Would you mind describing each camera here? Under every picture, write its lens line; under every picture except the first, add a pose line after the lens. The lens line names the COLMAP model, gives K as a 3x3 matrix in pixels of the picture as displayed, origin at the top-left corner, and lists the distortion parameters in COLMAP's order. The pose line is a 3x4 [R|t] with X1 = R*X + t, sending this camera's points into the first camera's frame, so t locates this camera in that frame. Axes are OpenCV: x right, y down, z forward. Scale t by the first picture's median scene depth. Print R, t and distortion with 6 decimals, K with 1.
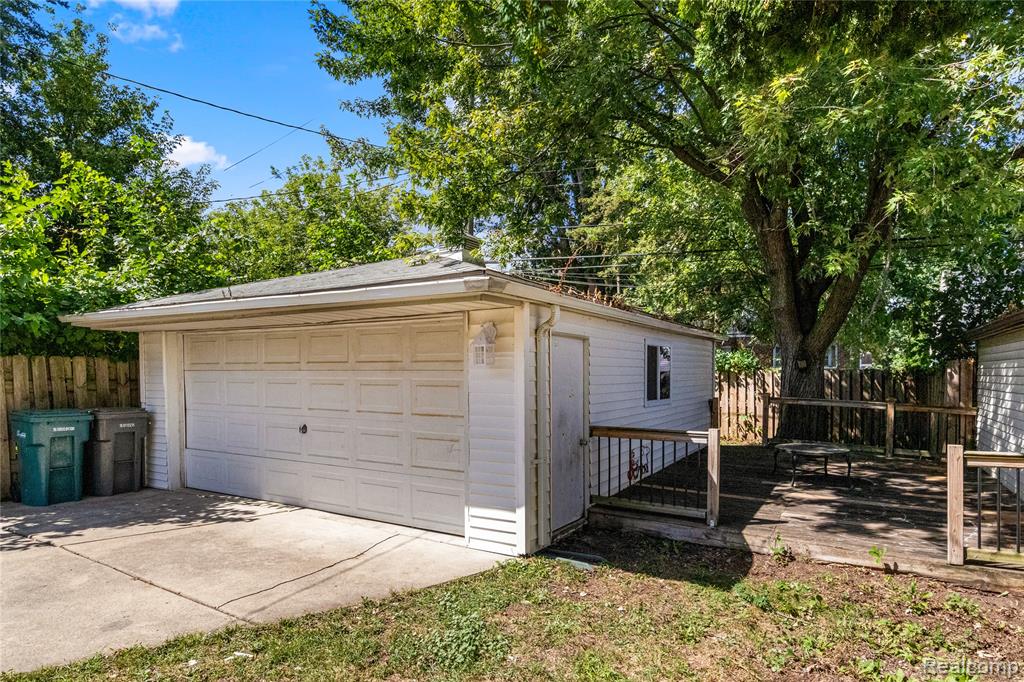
lens RADIAL K [[583.0, 0, 529.1], [0, 583.0, 383.5], [0, 0, 1]] dist [-0.003105, 0.001372]
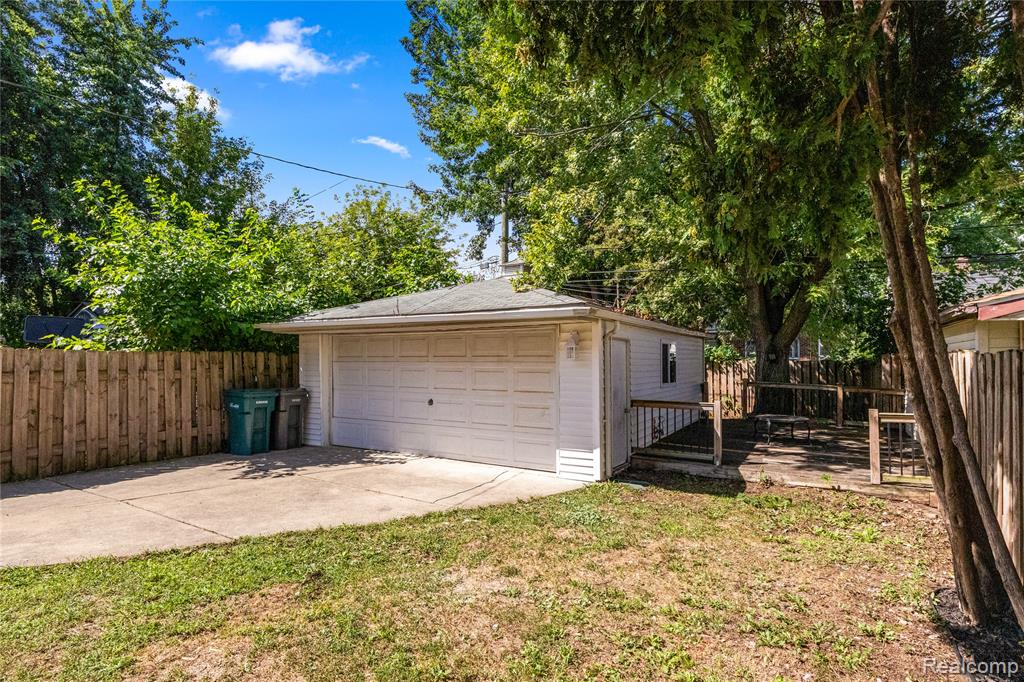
lens RADIAL K [[529.2, 0, 508.8], [0, 529.2, 349.1], [0, 0, 1]] dist [-0.007529, 0.000818]
pose [[0.999841, -0.000398, -0.017845, -0.181176], [-0.000365, 0.999085, -0.042760, 0.002364], [0.017846, 0.042760, 0.998926, -0.349795]]
